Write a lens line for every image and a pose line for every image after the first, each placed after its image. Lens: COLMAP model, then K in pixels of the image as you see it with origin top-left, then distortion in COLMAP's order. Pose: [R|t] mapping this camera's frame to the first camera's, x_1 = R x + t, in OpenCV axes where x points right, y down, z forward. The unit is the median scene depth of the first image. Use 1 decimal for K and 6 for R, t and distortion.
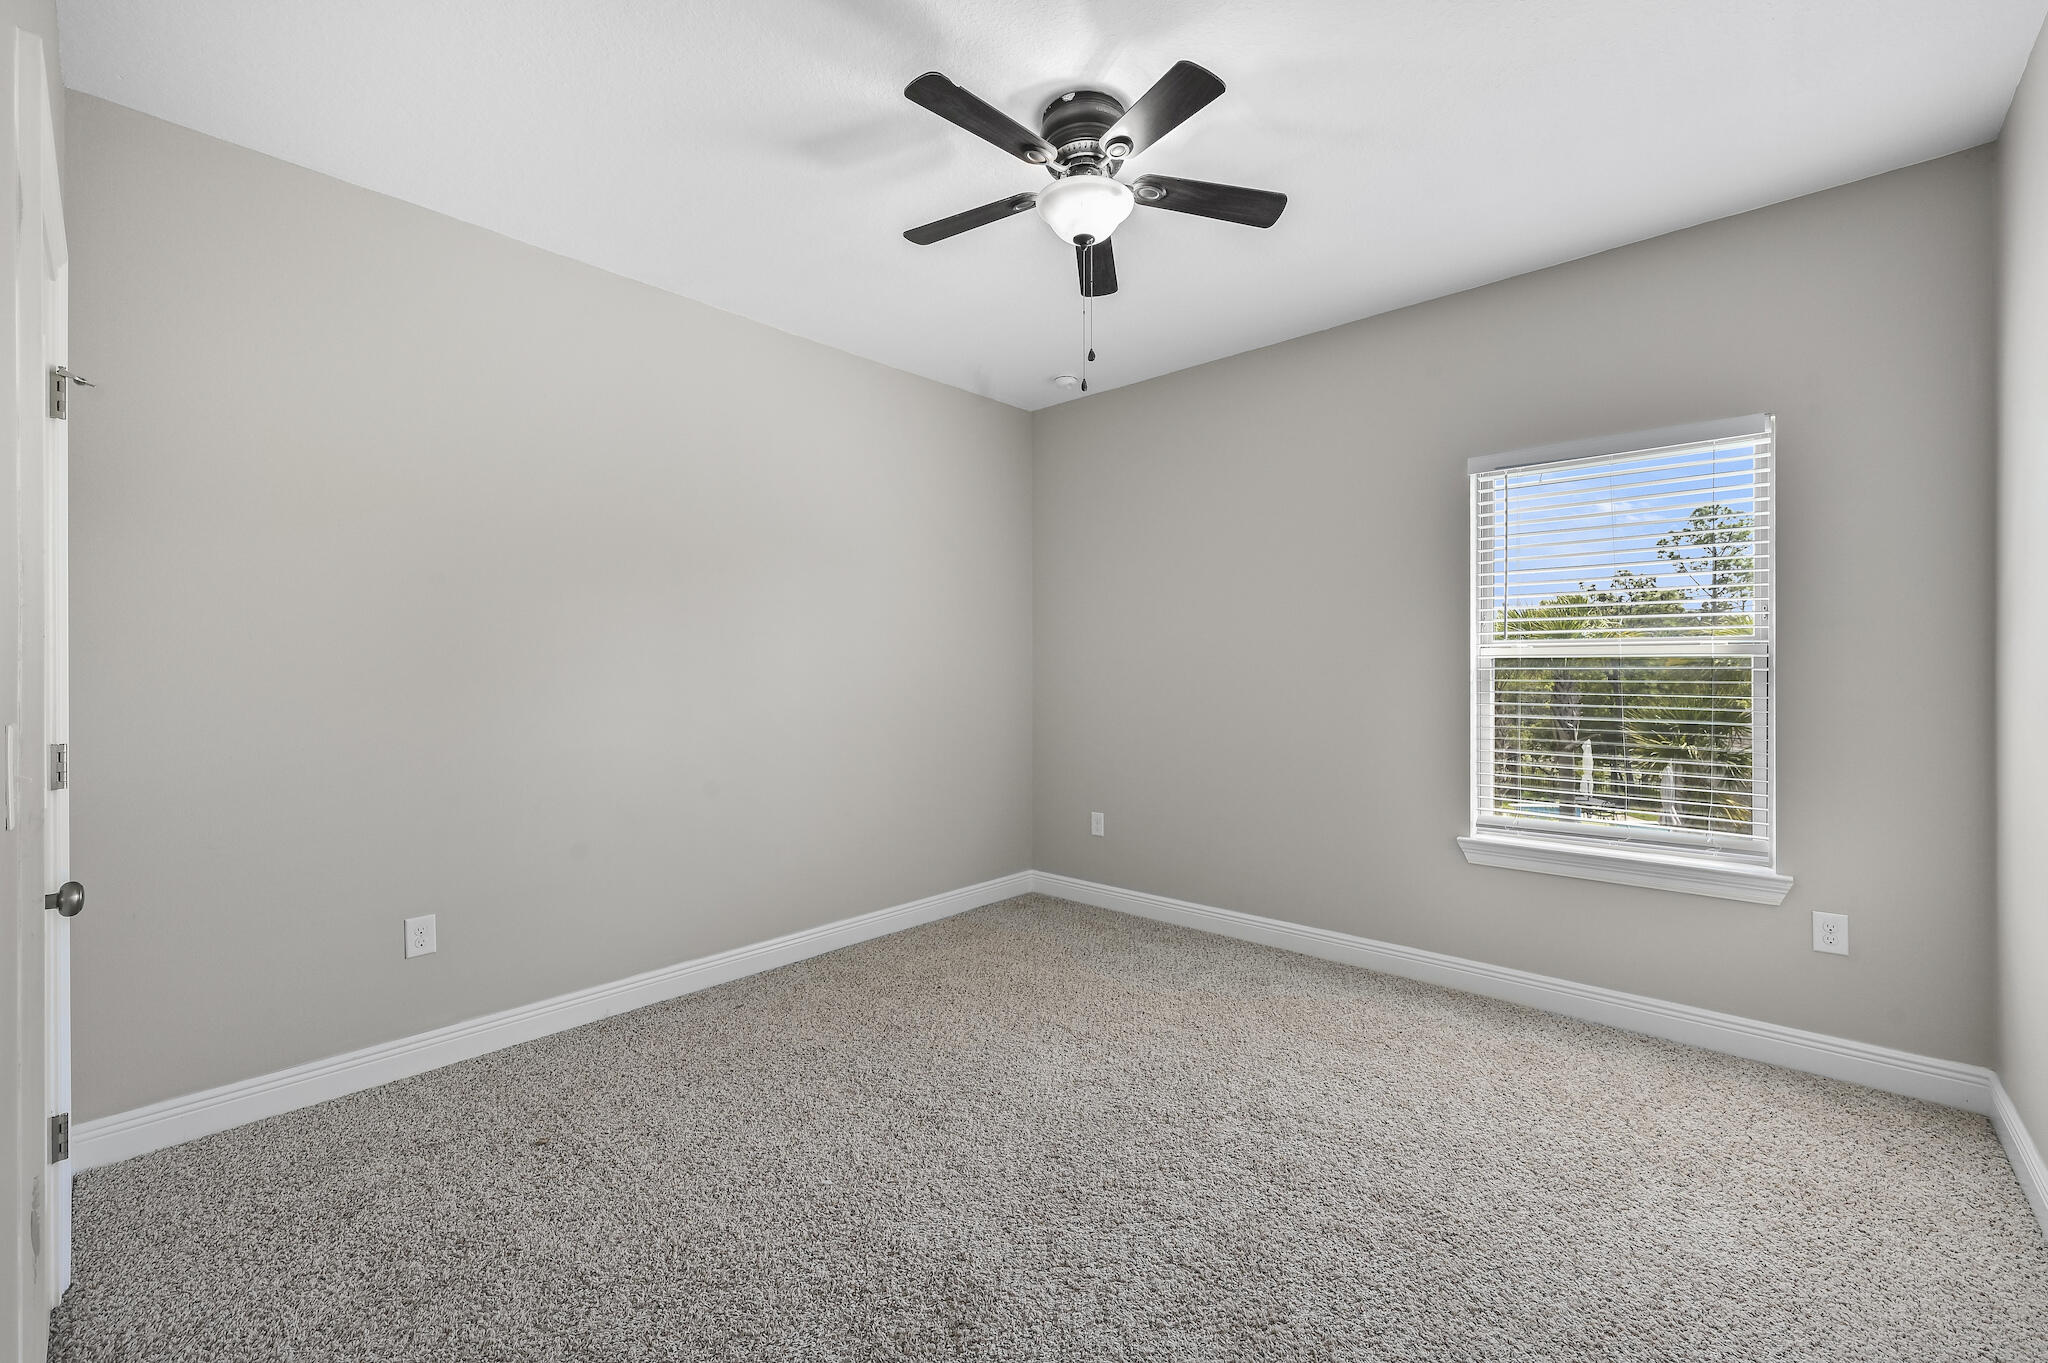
lens RADIAL K [[847.2, 0, 1028.7], [0, 847.2, 668.8], [0, 0, 1]] dist [0.009509, -0.000504]
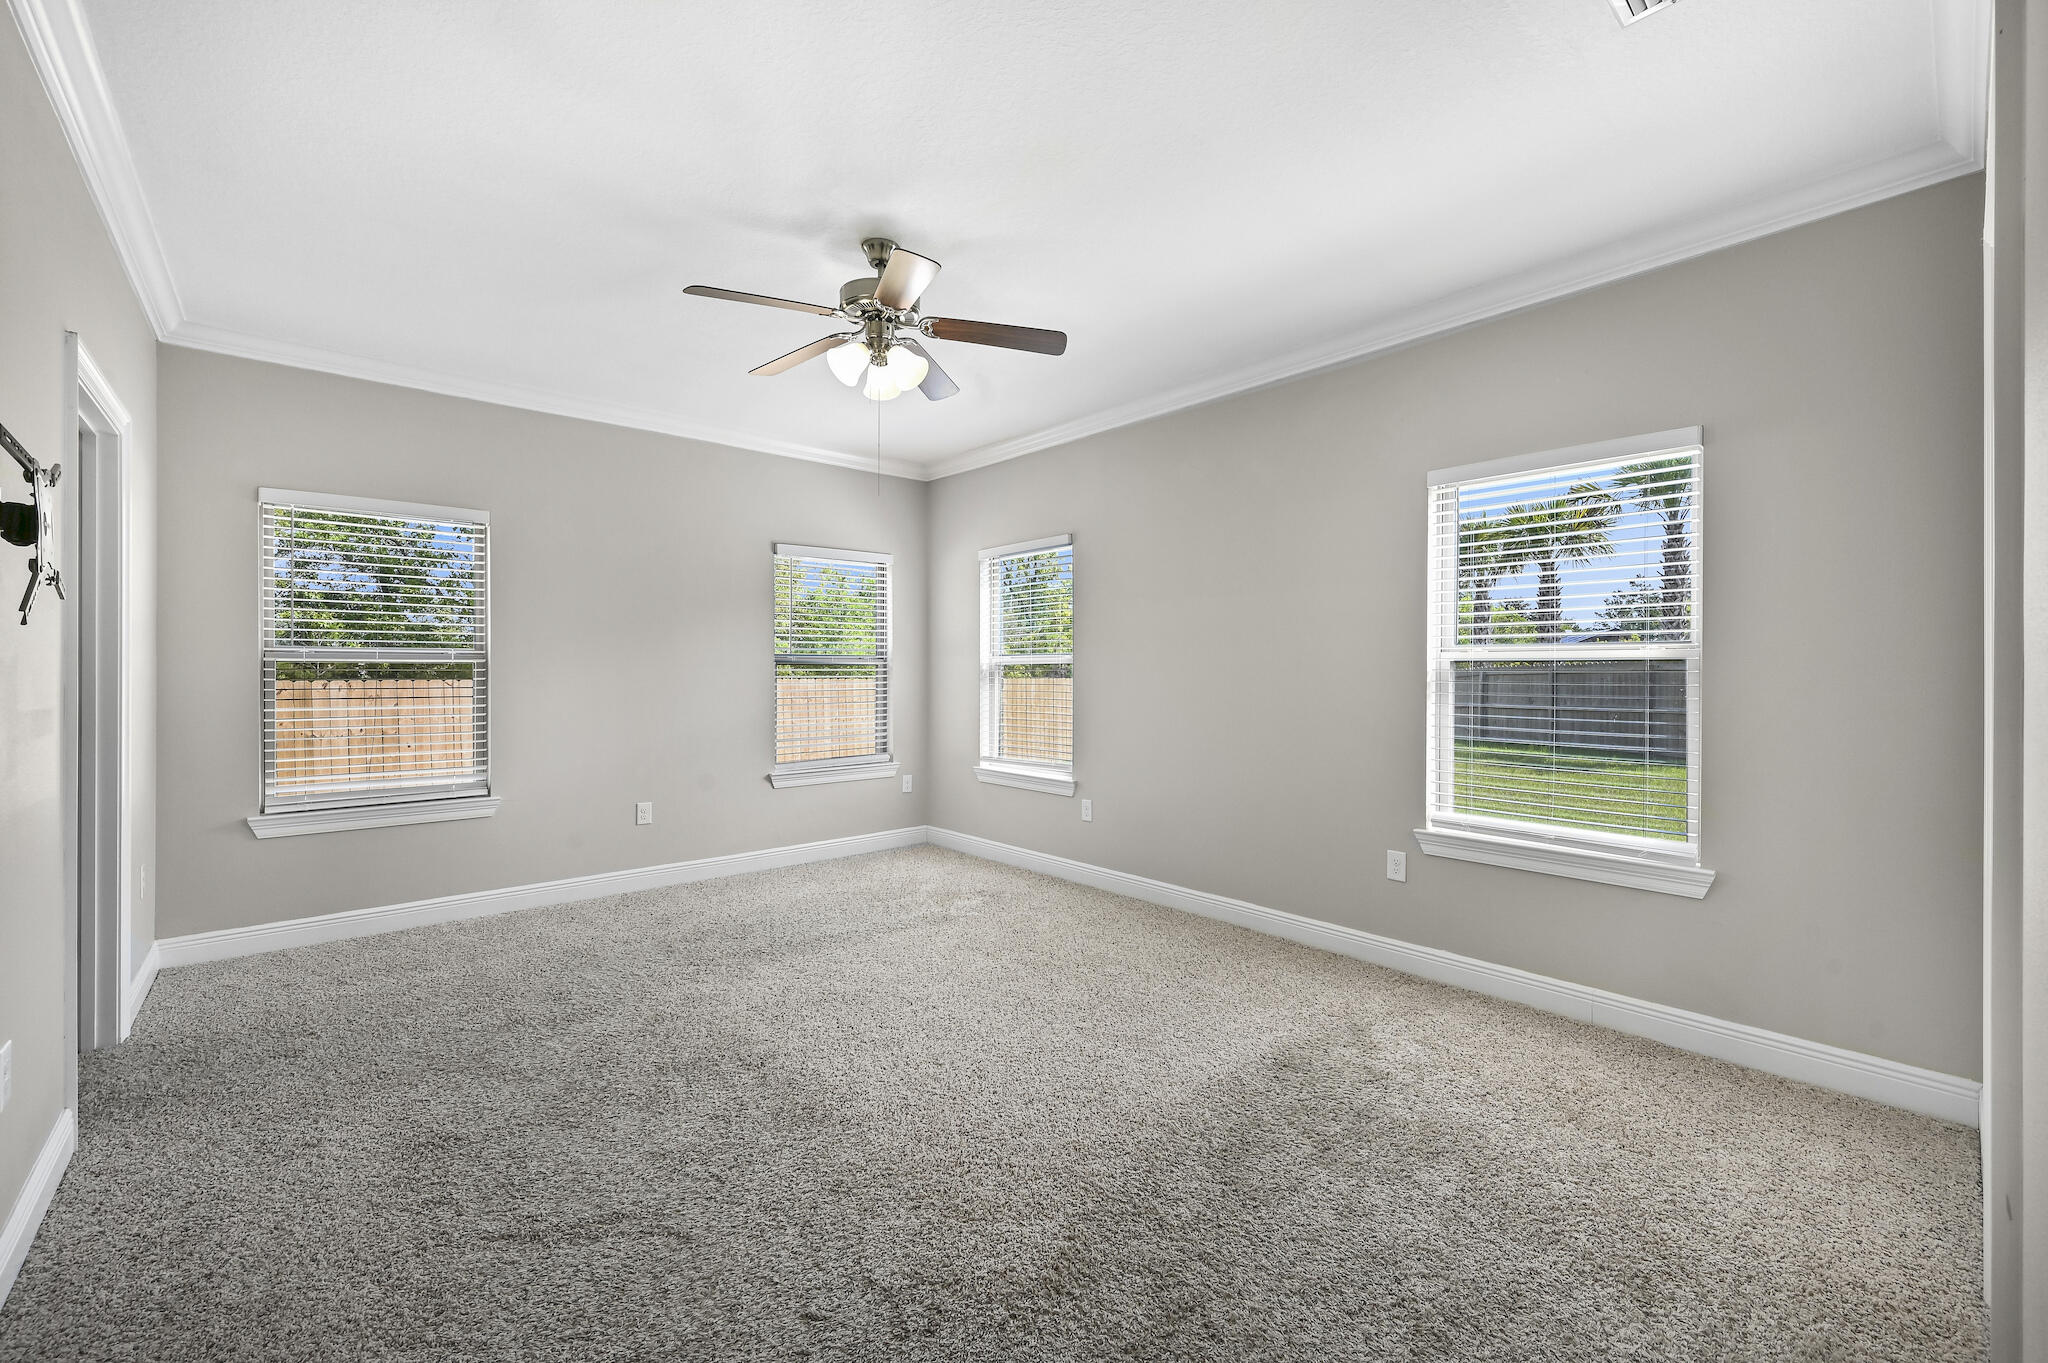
lens RADIAL K [[847.2, 0, 1013.0], [0, 847.2, 667.9], [0, 0, 1]] dist [0.009509, -0.000504]
pose [[0.992631, 0.001729, -0.121167, 0.137252], [-0.002187, 0.999991, -0.003647, 0.000702], [0.121160, 0.003885, 0.992625, -0.110179]]
